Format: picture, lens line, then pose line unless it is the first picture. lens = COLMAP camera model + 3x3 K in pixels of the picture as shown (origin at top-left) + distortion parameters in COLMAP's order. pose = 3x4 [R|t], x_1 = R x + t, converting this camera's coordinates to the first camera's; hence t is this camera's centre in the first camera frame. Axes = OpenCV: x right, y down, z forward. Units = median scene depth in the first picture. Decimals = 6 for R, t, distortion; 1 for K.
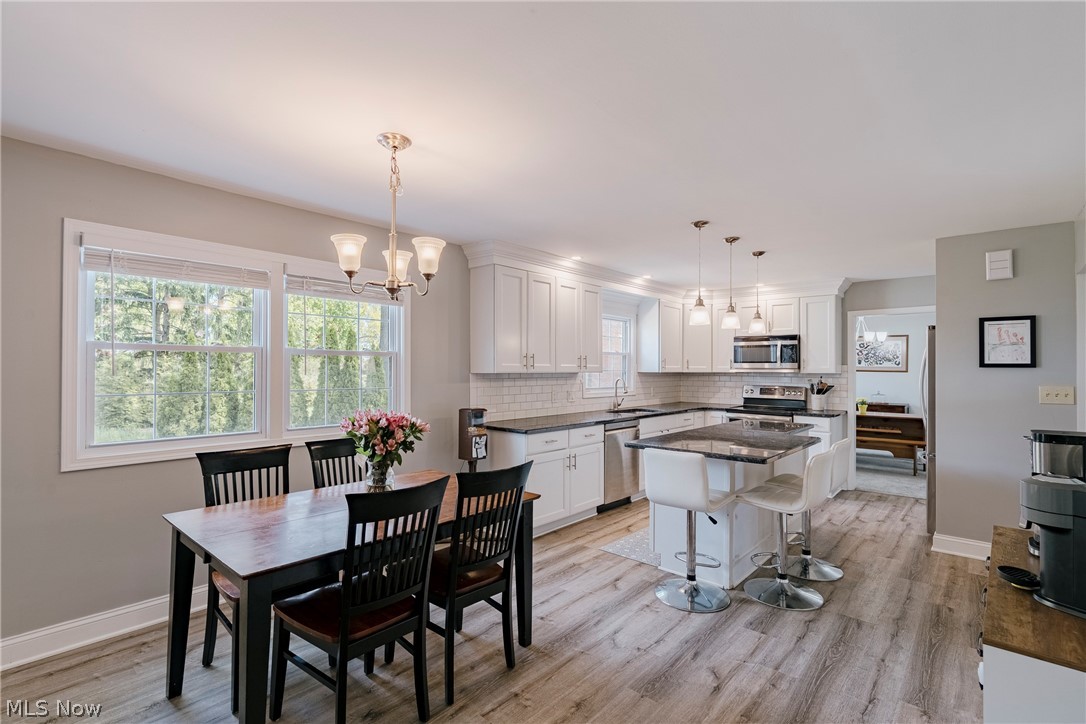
lens RADIAL K [[508.4, 0, 543.0], [0, 508.4, 362.0], [0, 0, 1]] dist [-0.003170, -0.000196]
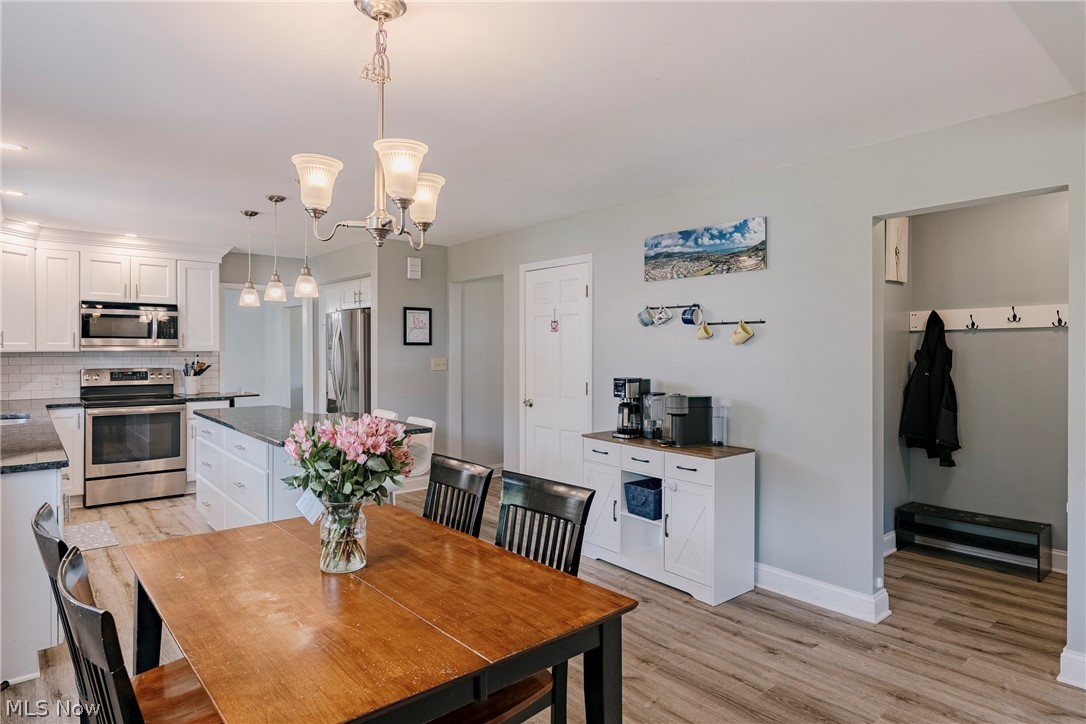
lens RADIAL K [[608.6, 0, 542.2], [0, 608.6, 353.3], [0, 0, 1]] dist [-0.000120, -0.000152]
pose [[0.140164, -0.013560, 0.990035, -0.408779], [-0.013230, 0.999791, 0.015567, 0.001803], [-0.990040, -0.015280, 0.139956, 0.280554]]
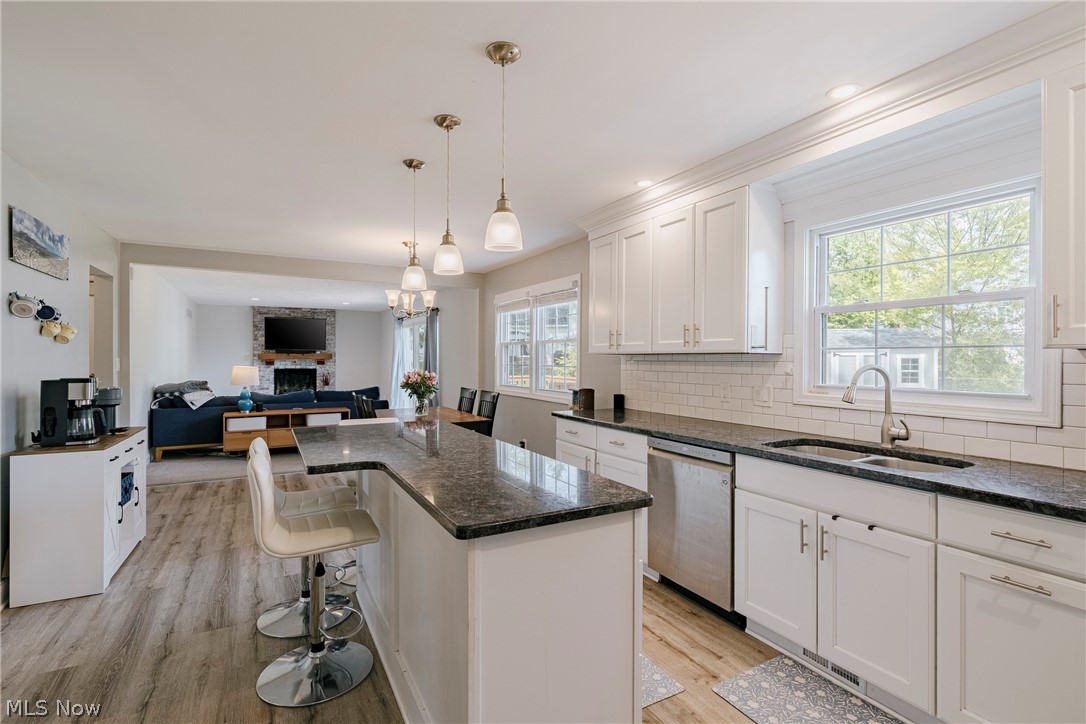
lens RADIAL K [[512.5, 0, 539.3], [0, 512.5, 360.0], [0, 0, 1]] dist [-0.002698, 0.000246]
pose [[-0.344305, -0.002637, -0.938854, 0.615003], [0.009013, 0.999941, -0.006114, 0.027497], [0.938814, -0.010567, -0.344261, 0.900309]]
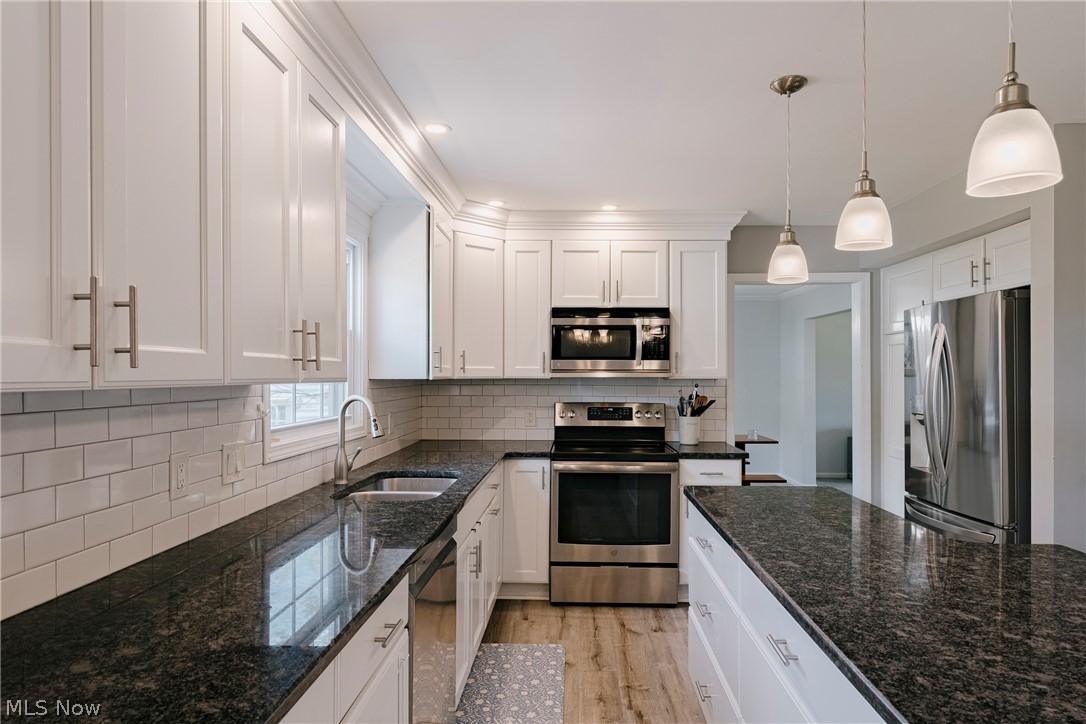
lens RADIAL K [[662.6, 0, 563.5], [0, 662.6, 372.9], [0, 0, 1]] dist [0.001232, -0.000145]
pose [[0.762657, -0.001618, 0.646801, -0.043384], [-0.006387, 0.999929, 0.010032, 0.009402], [-0.646771, -0.011782, 0.762593, 0.548463]]
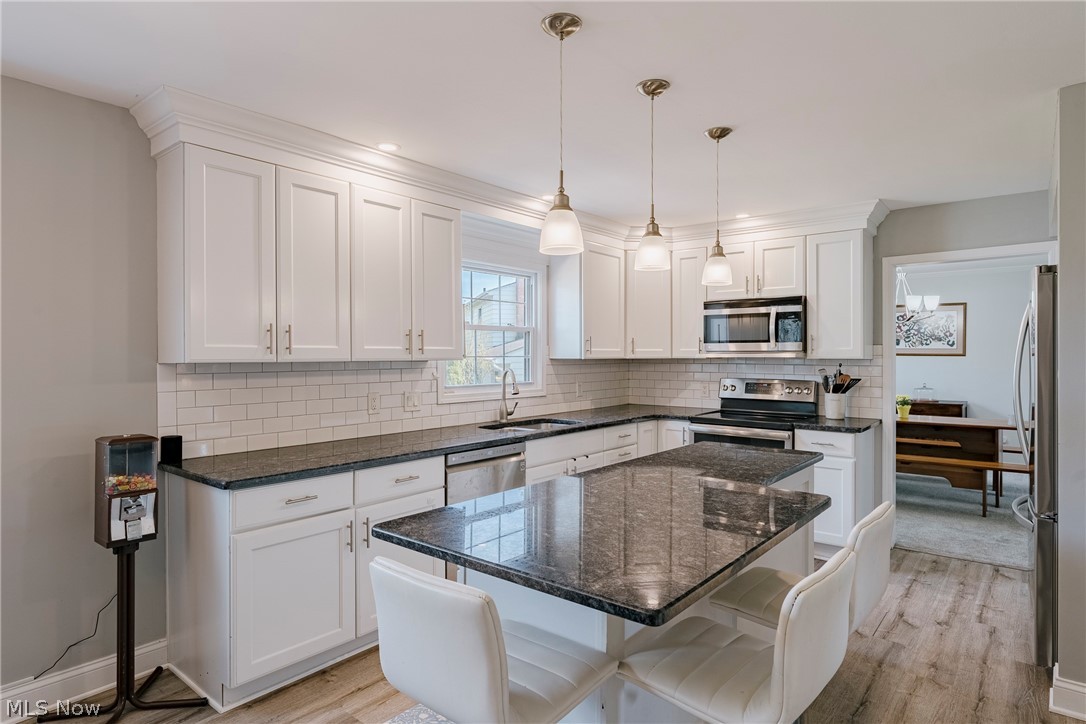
lens RADIAL K [[608.6, 0, 542.2], [0, 608.6, 353.3], [0, 0, 1]] dist [-0.000120, -0.000152]
pose [[0.999368, -0.006335, 0.034976, 0.166967], [0.005963, 0.999924, 0.010749, 0.005826], [-0.035042, -0.010534, 0.999330, 0.286275]]
